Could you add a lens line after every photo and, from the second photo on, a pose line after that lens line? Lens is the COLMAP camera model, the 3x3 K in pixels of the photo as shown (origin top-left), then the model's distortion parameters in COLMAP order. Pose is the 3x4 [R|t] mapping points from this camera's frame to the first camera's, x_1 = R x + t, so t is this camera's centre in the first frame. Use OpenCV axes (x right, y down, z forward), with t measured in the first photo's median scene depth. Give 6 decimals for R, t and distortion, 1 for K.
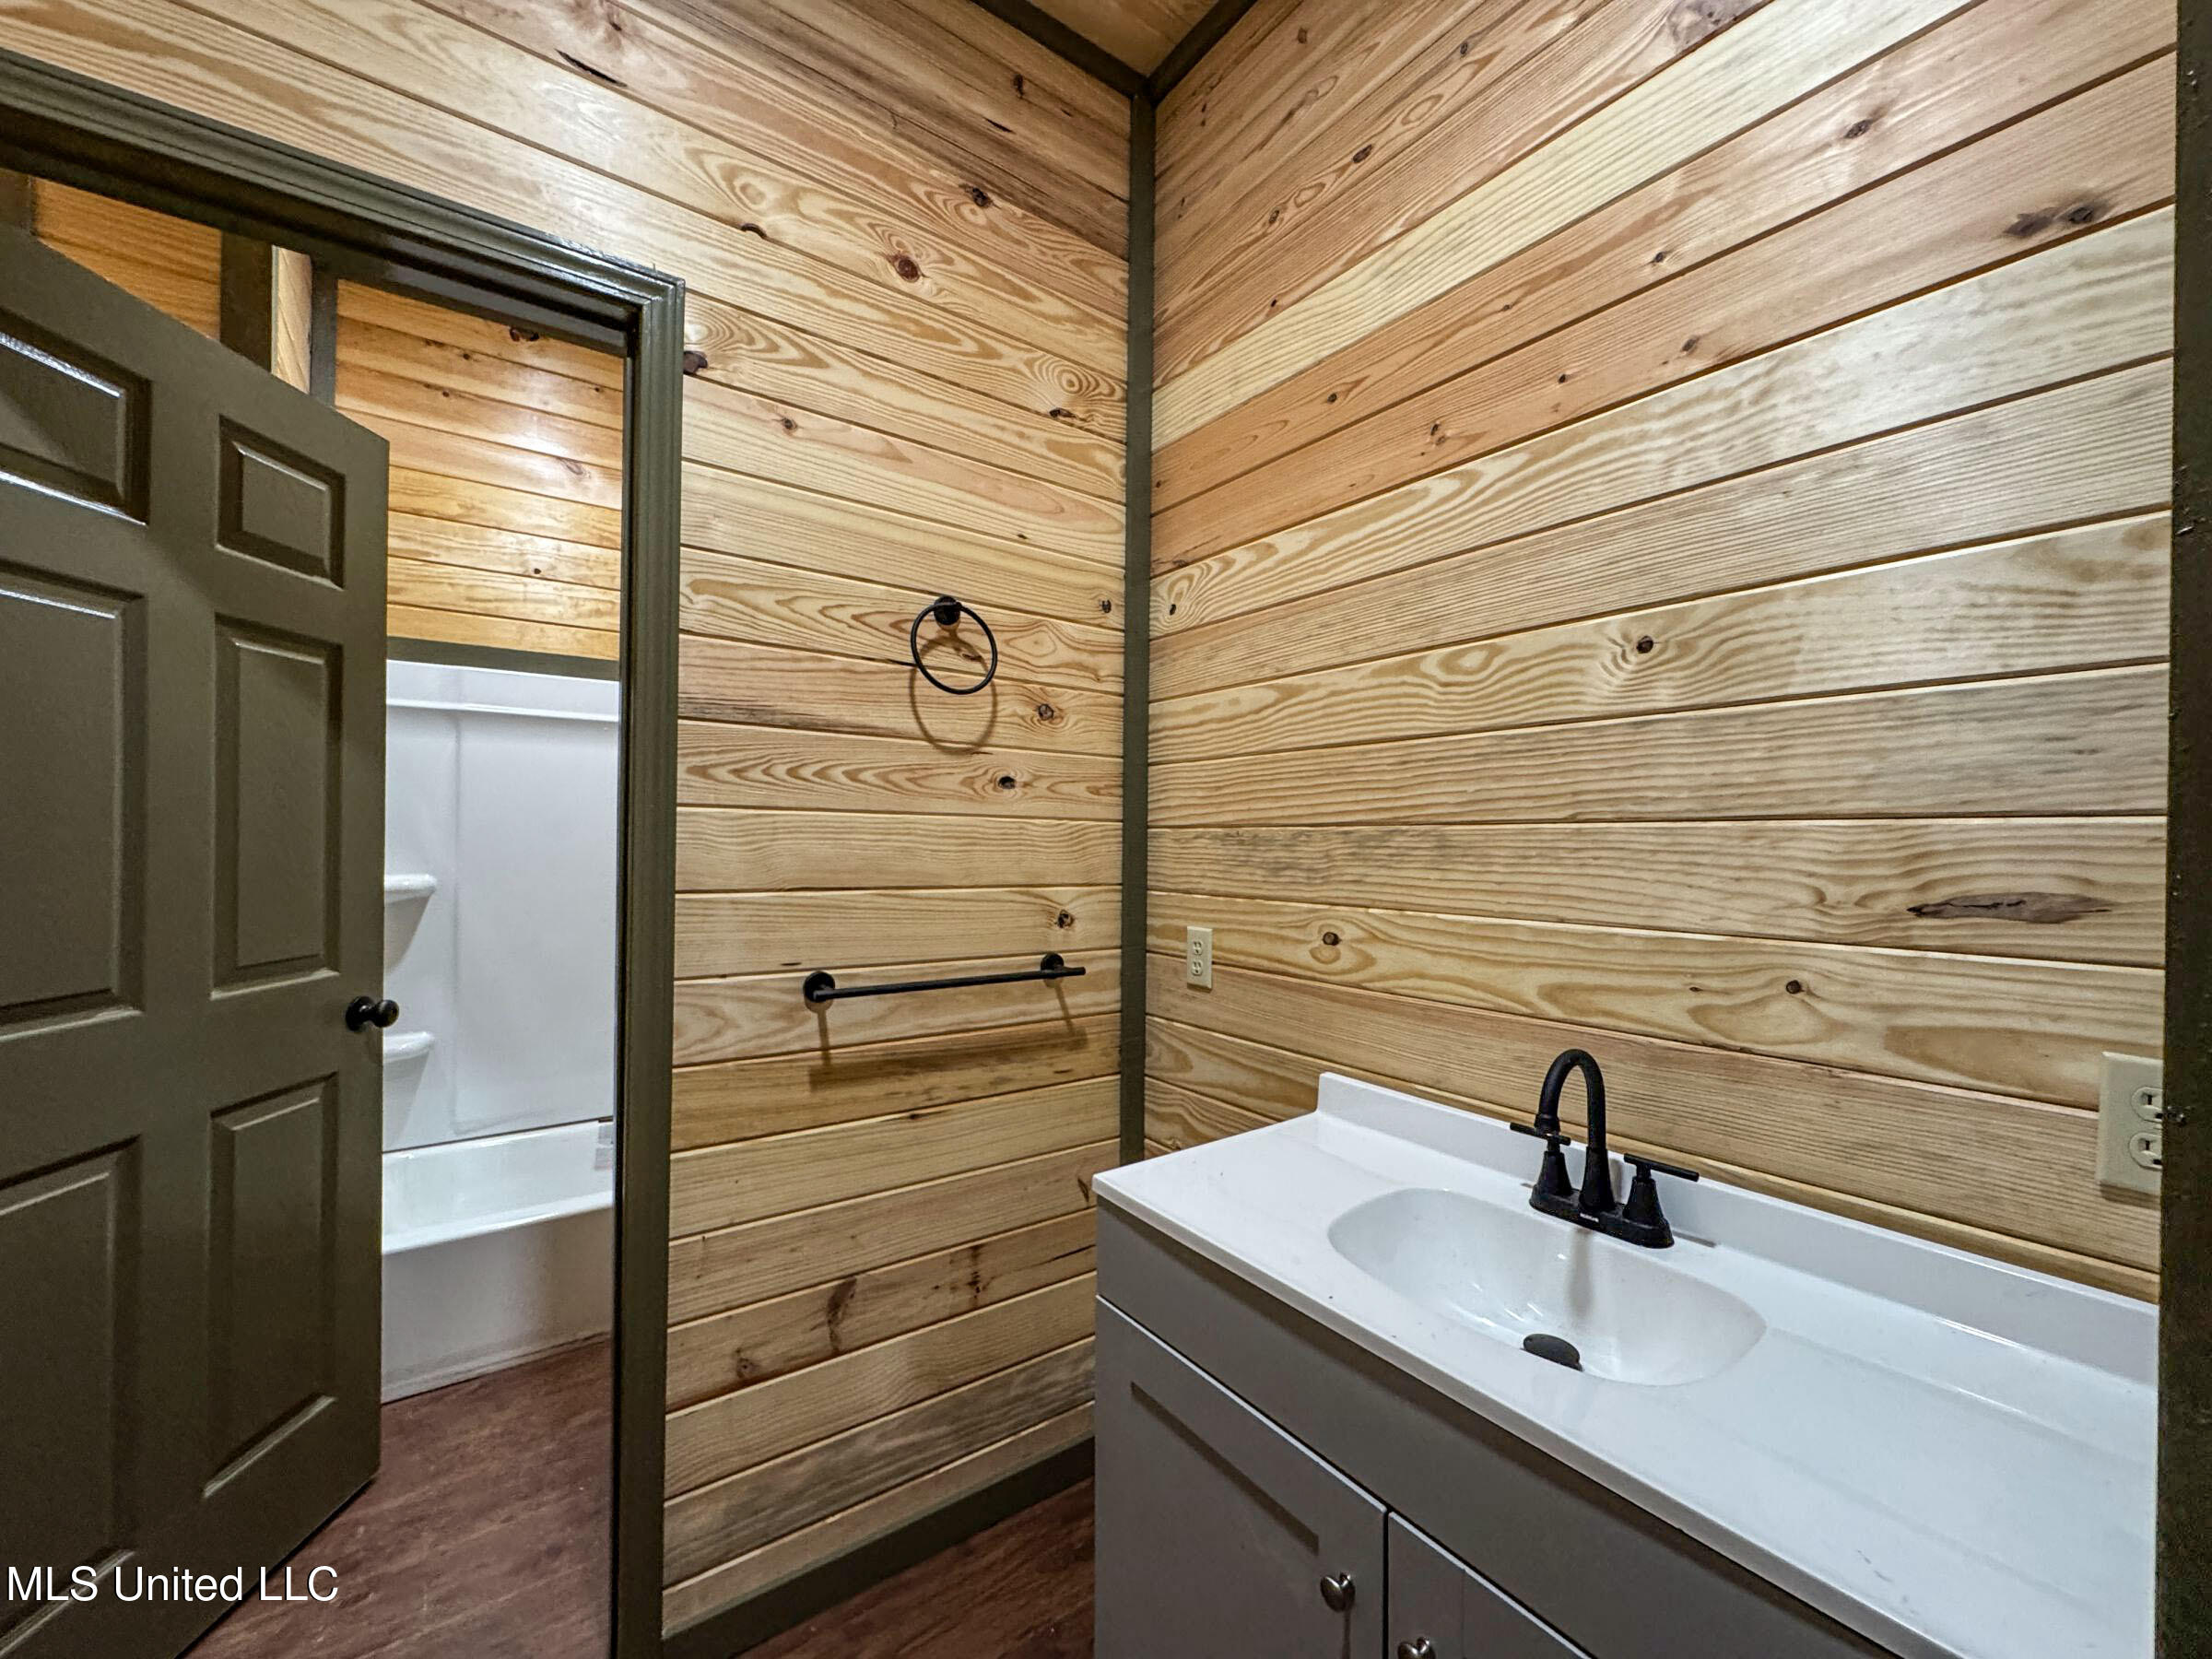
lens RADIAL K [[885.8, 0, 1100.8], [0, 885.8, 831.4], [0, 0, 1]] dist [-0.005653, 0.001569]
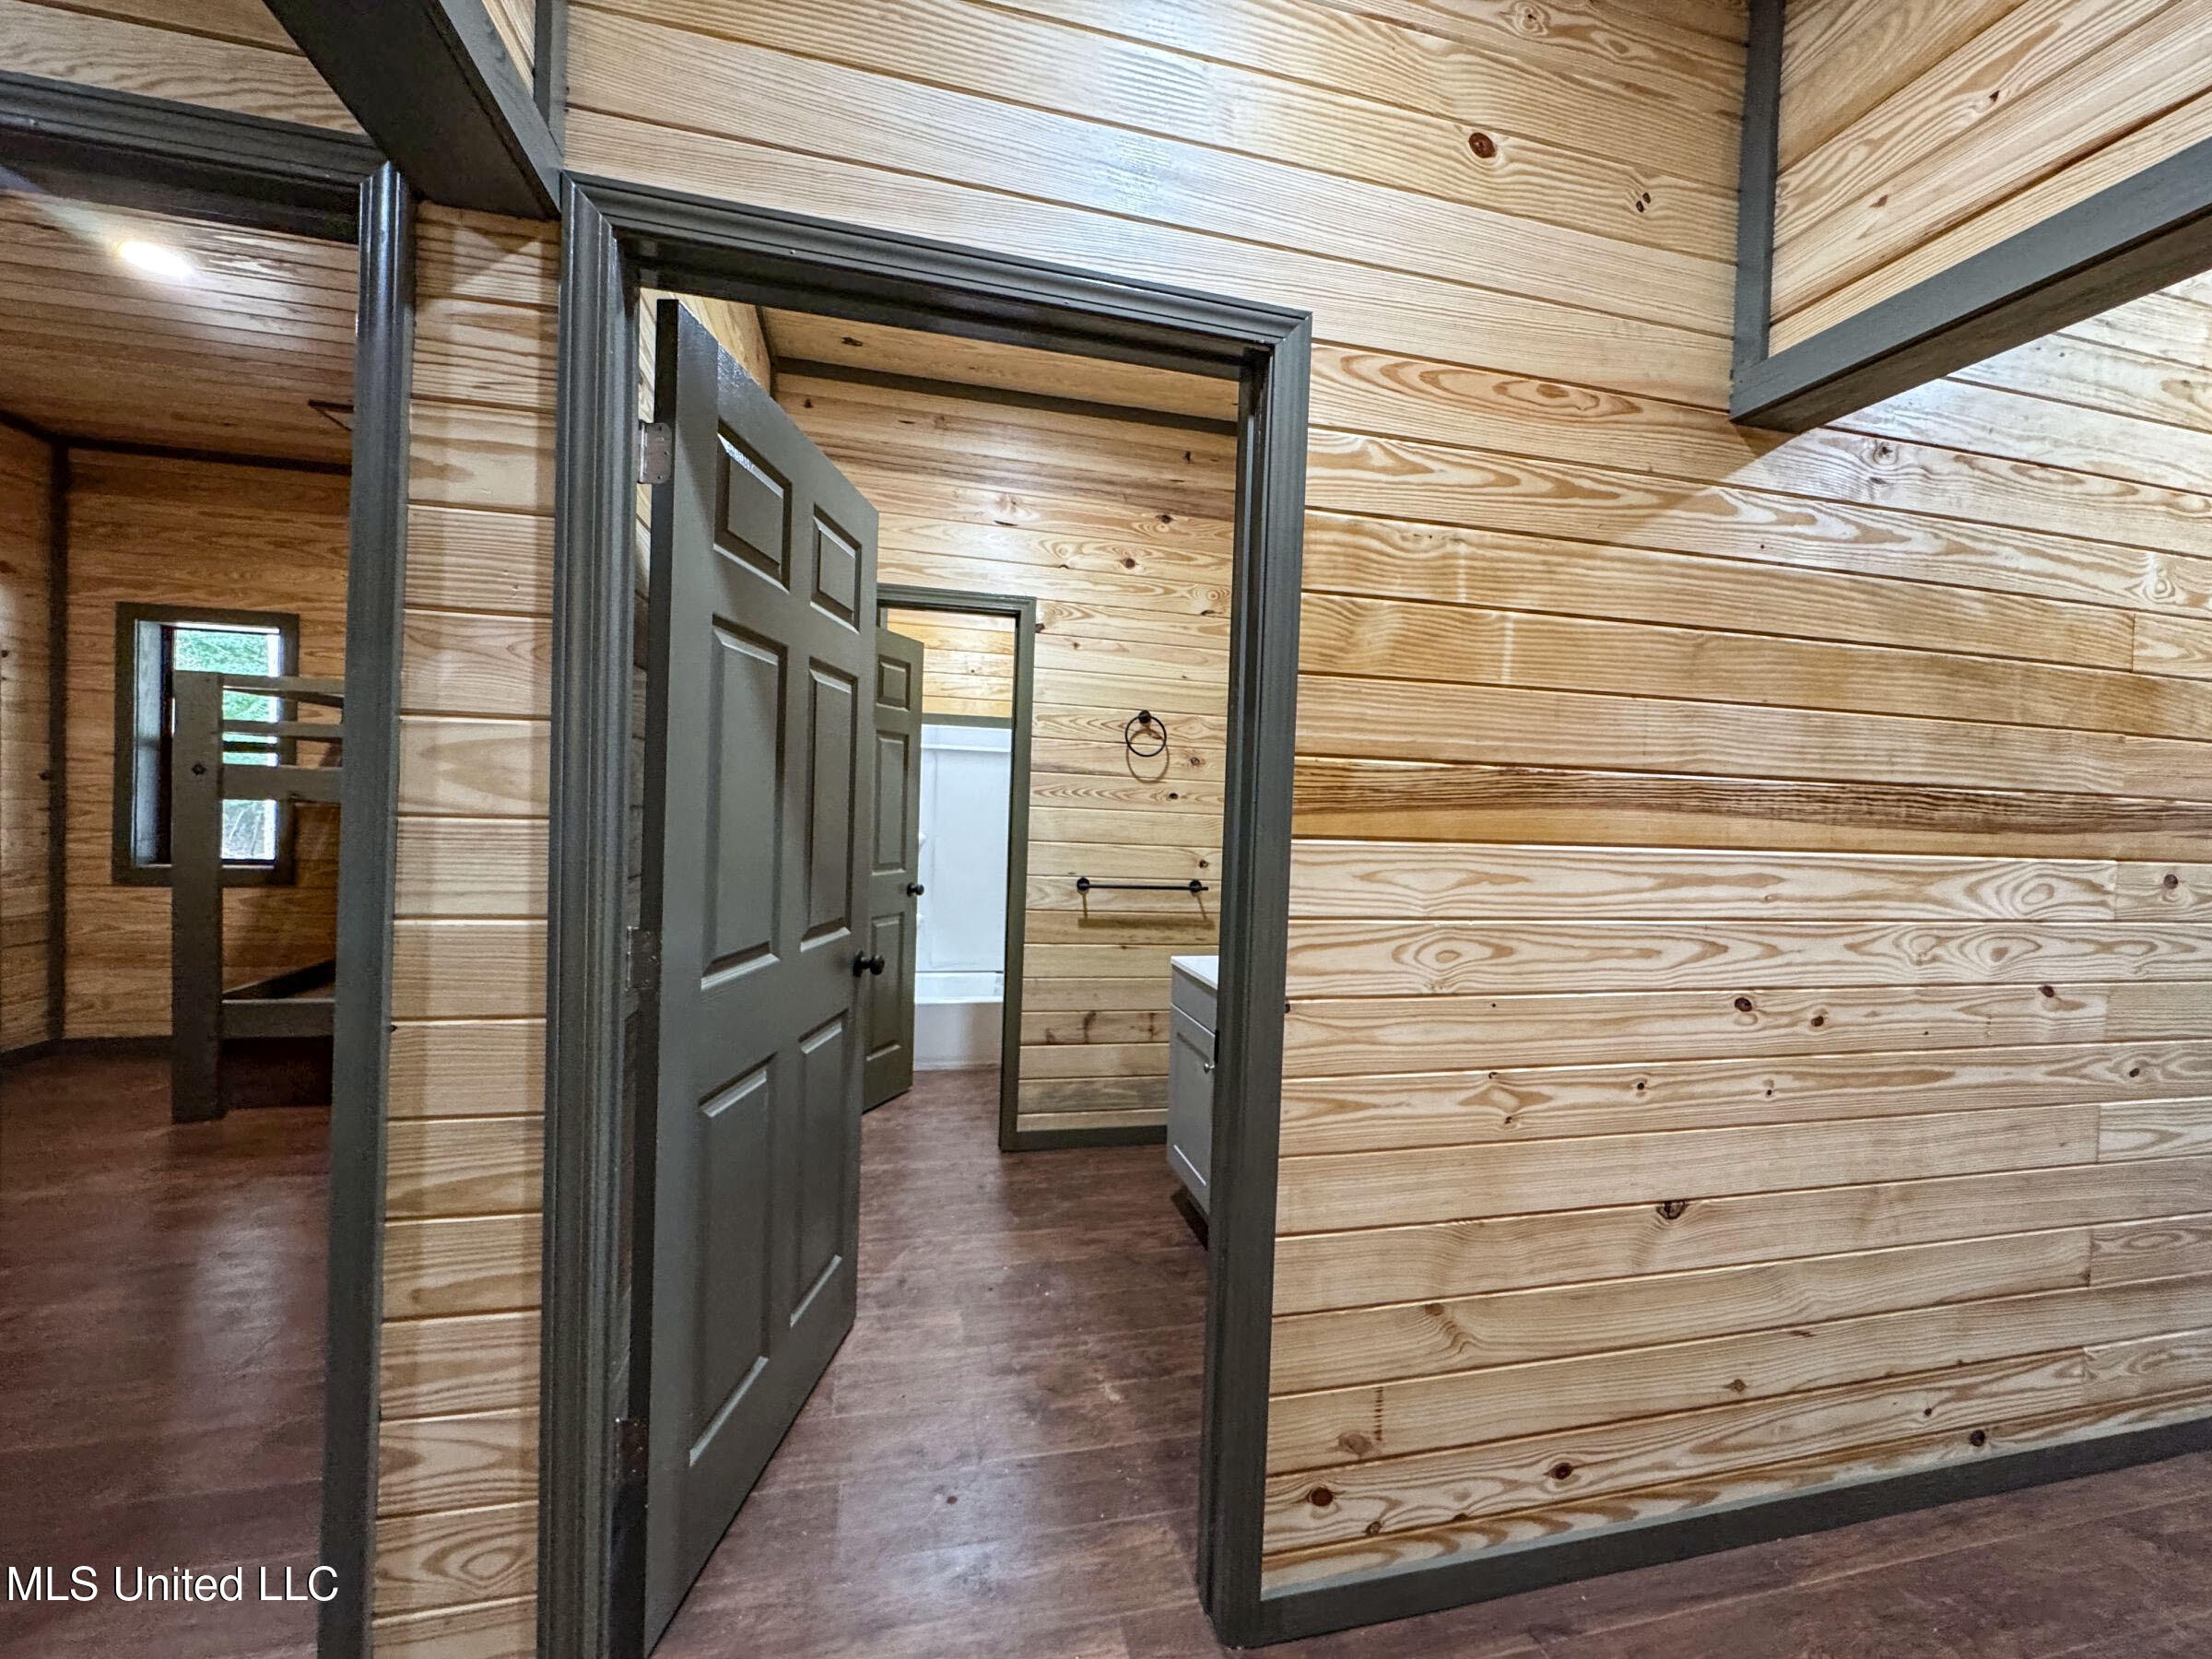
lens RADIAL K [[885.8, 0, 1099.7], [0, 885.8, 830.1], [0, 0, 1]] dist [-0.005653, 0.001569]
pose [[0.921763, 0.031307, -0.386489, 0.584056], [-0.023793, 0.999424, 0.024213, -0.022798], [0.387024, -0.013123, 0.921976, -1.069832]]
